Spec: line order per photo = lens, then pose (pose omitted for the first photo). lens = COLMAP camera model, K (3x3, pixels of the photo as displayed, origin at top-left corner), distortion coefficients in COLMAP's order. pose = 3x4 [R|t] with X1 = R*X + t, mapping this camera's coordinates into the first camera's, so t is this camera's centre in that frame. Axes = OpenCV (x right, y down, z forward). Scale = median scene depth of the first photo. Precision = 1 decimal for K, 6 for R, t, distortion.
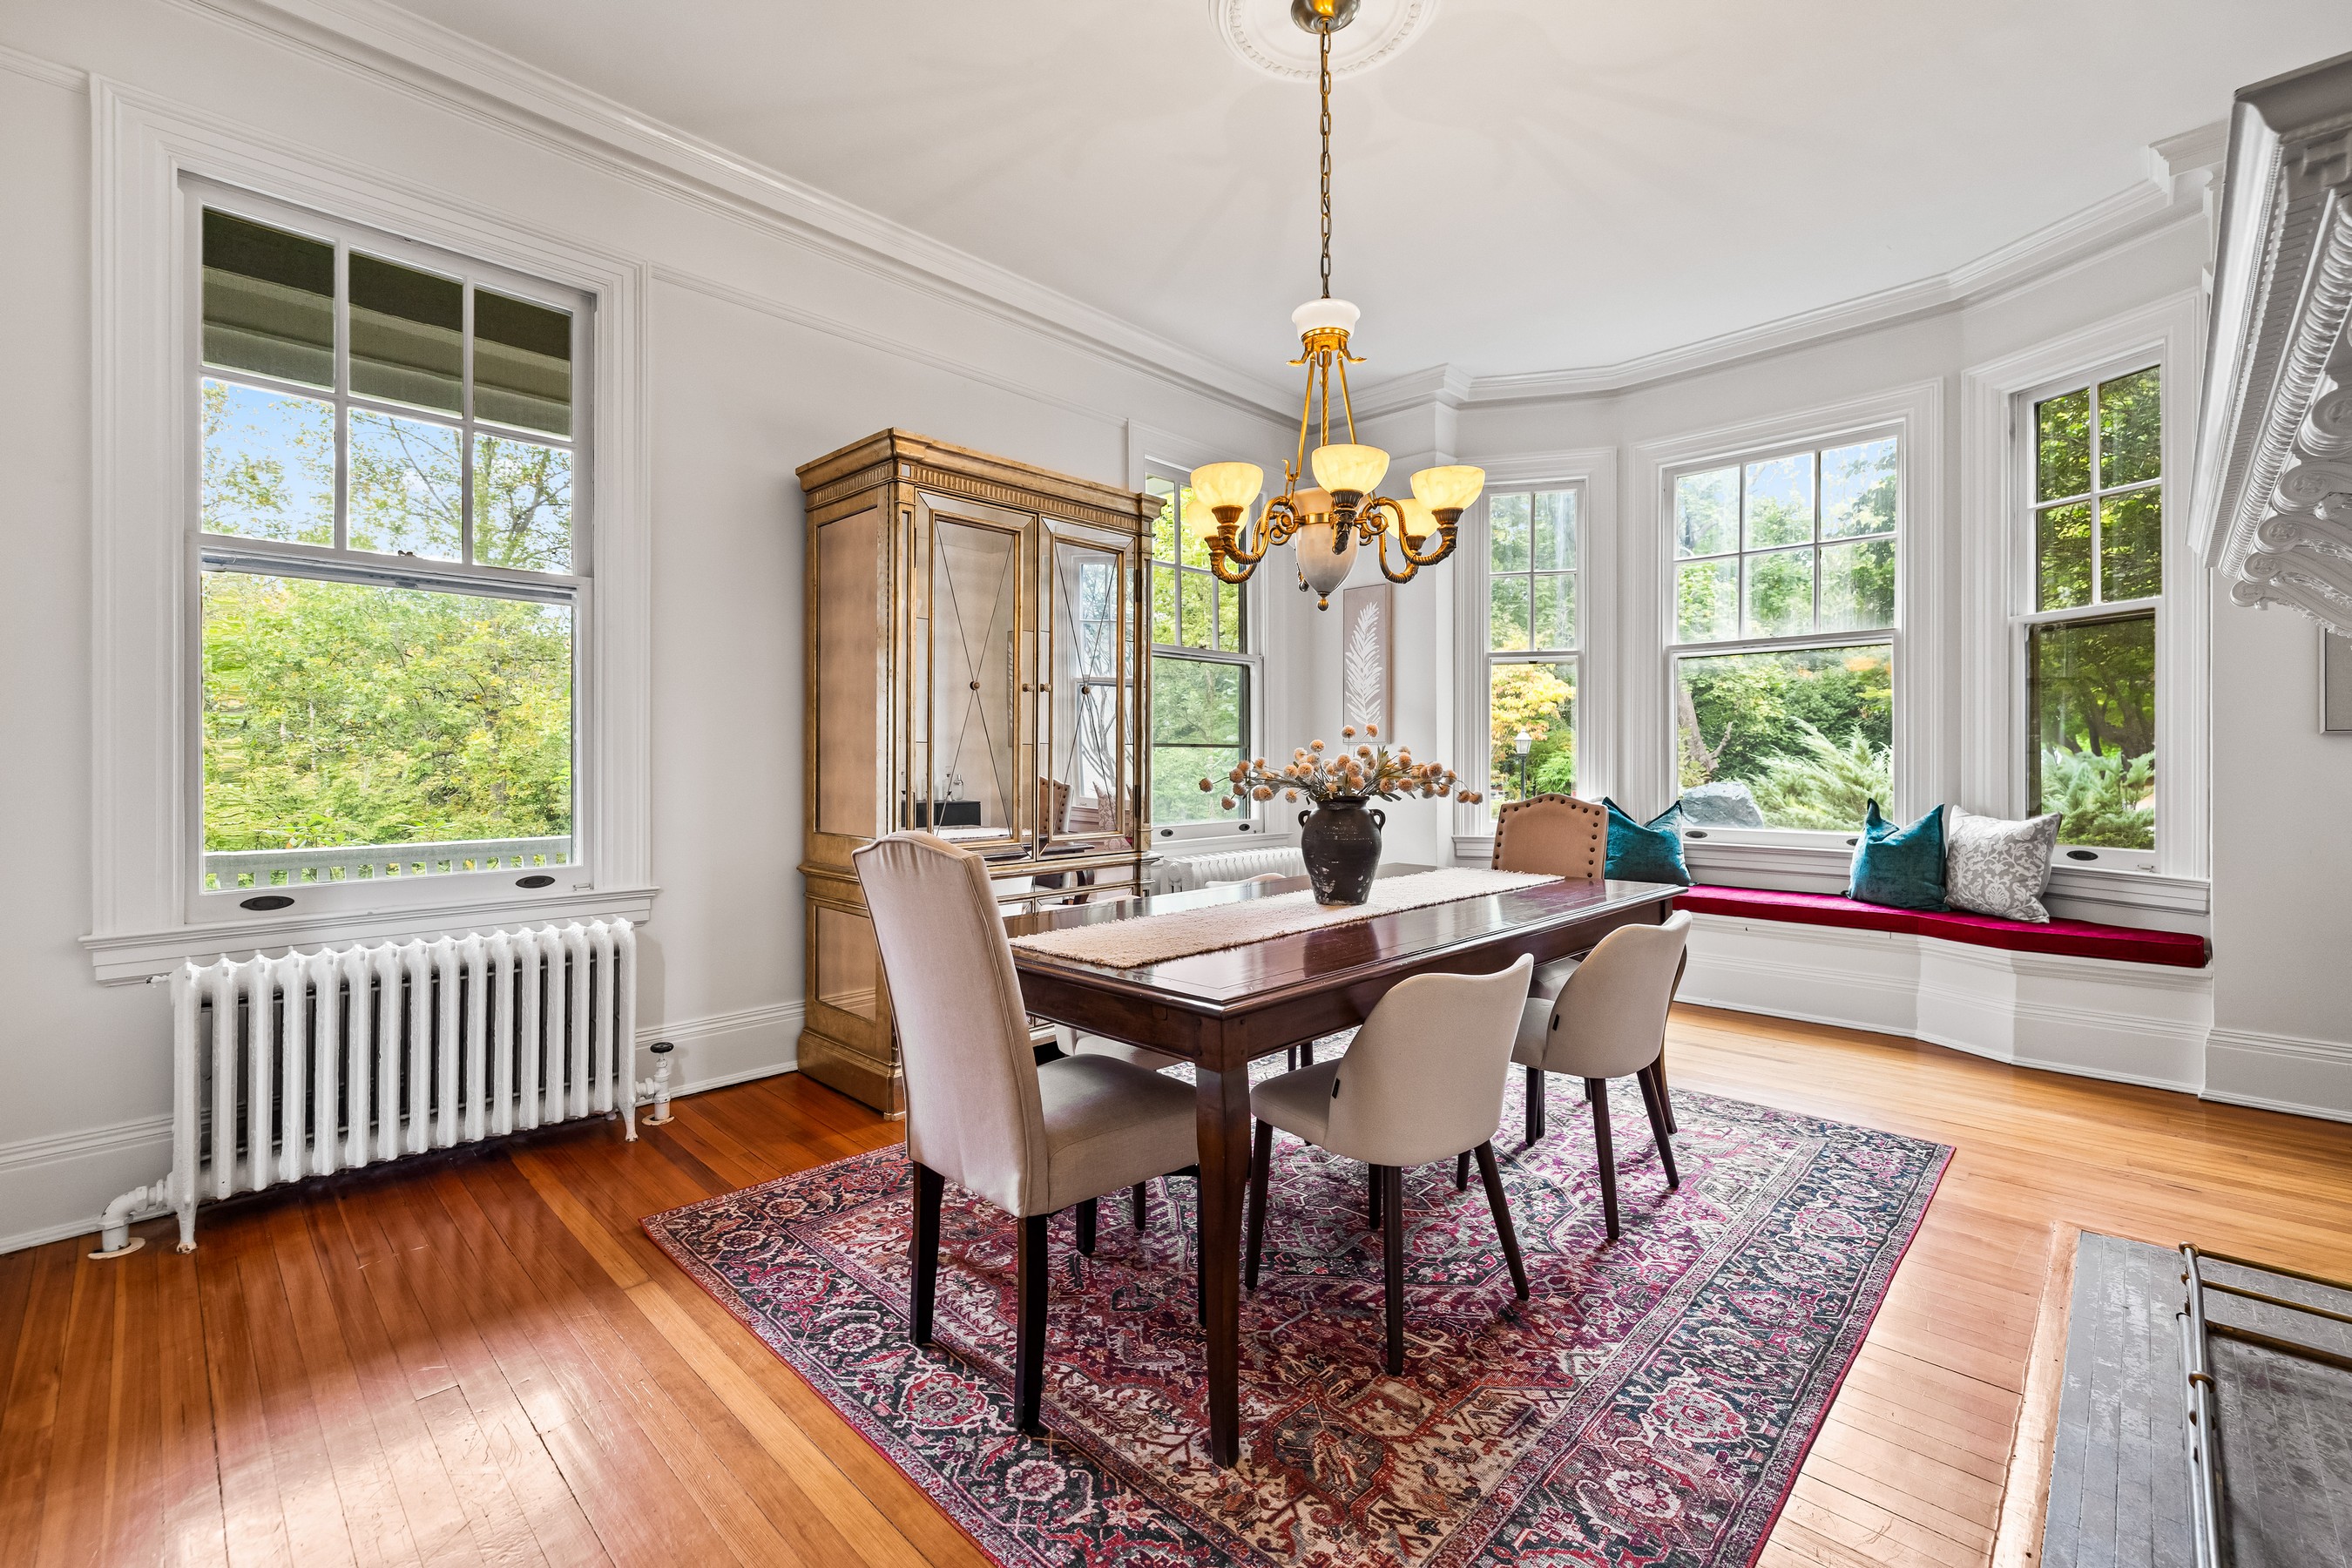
lens RADIAL K [[994.8, 0, 1191.9], [0, 994.8, 753.7], [0, 0, 1]] dist [-0.000871, -0.000146]
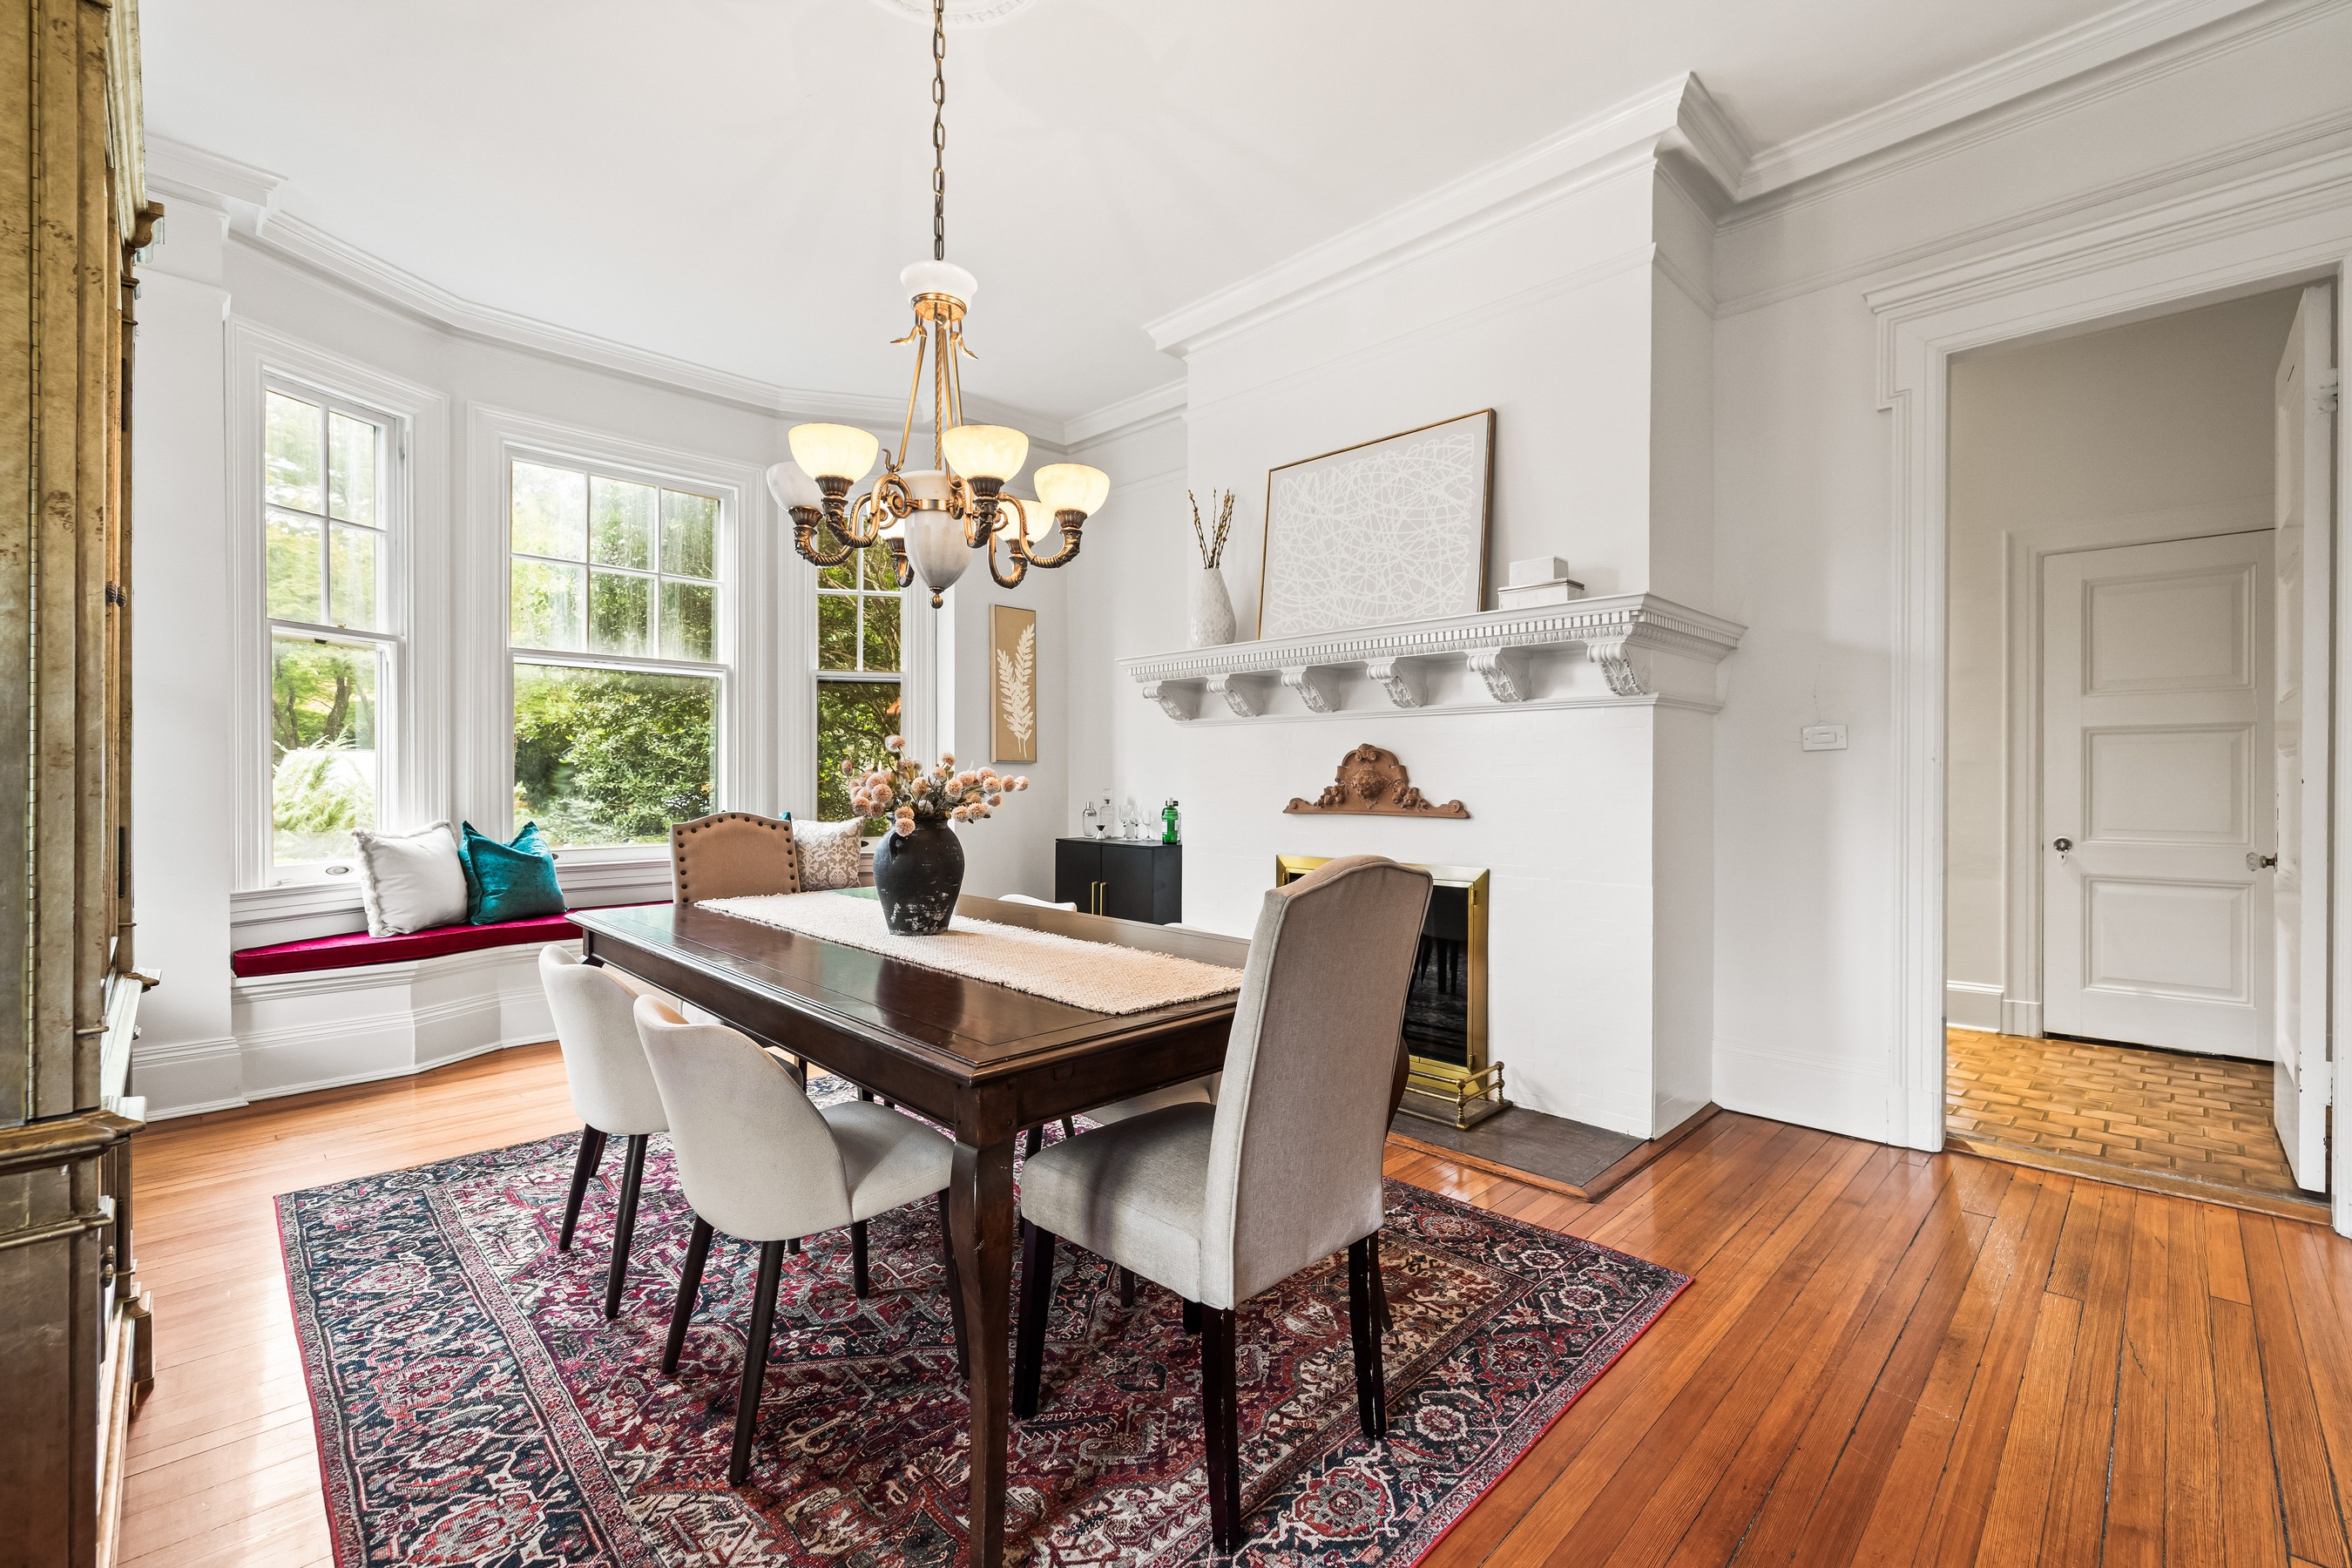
lens RADIAL K [[990.9, 0, 1172.9], [0, 990.9, 774.3], [0, 0, 1]] dist [0.001632, -0.000454]
pose [[0.025317, 0.004322, 0.999670, -0.760718], [-0.006000, 0.999973, -0.004171, 0.008871], [-0.999661, -0.005892, 0.025342, 0.762429]]
